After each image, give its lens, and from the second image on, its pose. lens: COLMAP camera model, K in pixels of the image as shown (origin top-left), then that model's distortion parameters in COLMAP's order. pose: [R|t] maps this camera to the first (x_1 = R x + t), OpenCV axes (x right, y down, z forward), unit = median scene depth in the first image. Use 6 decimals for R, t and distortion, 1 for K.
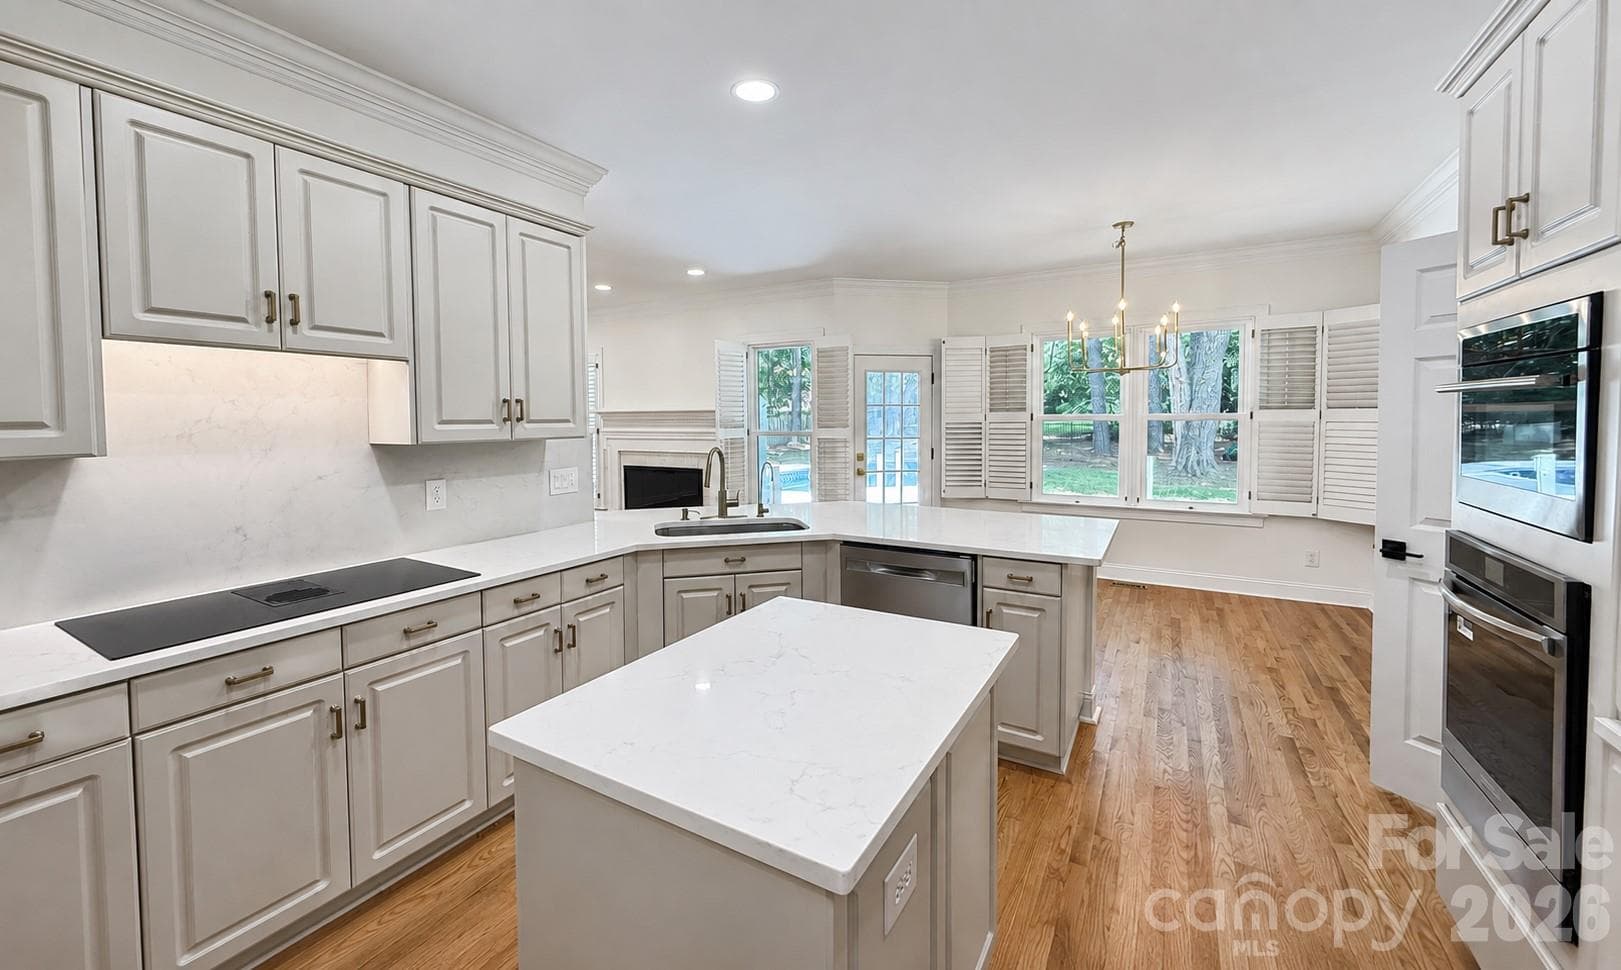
lens RADIAL K [[612.3, 0, 808.3], [0, 612.3, 445.9], [0, 0, 1]] dist [0.000200, 0.000038]
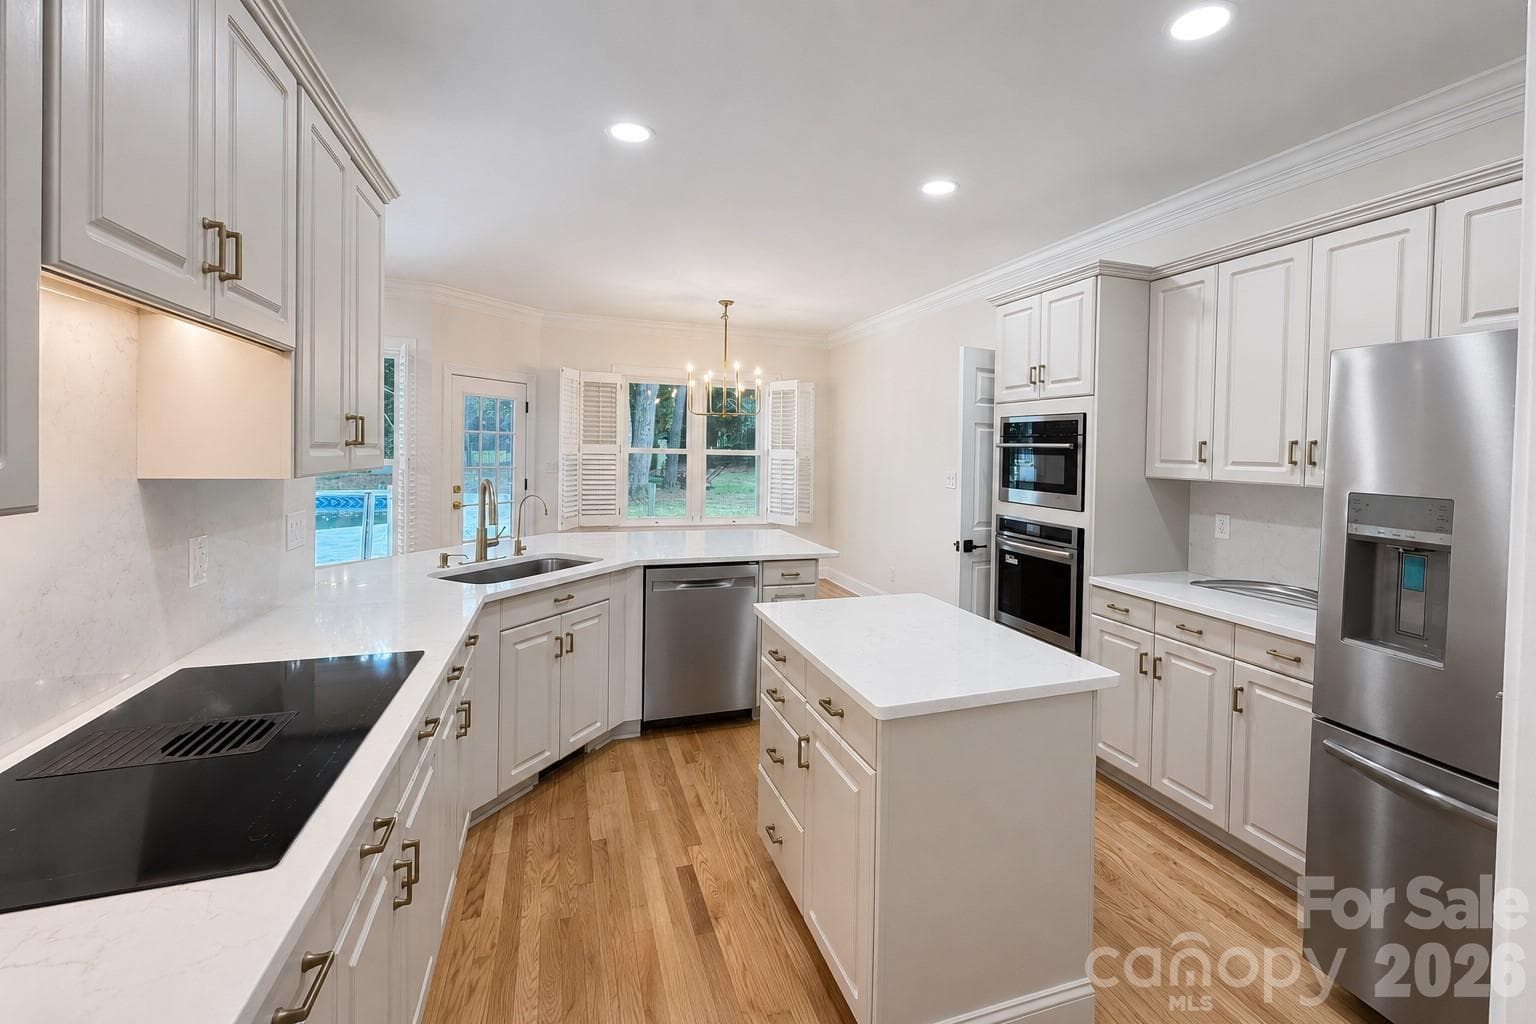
lens RADIAL K [[617.6, 0, 769.3], [0, 617.6, 467.8], [0, 0, 1]] dist [-0.007720, -0.000029]
pose [[0.650287, 0.001877, 0.759686, -0.723903], [0.007274, 0.999936, -0.008697, -0.005130], [-0.759653, 0.011181, 0.650232, 0.157956]]
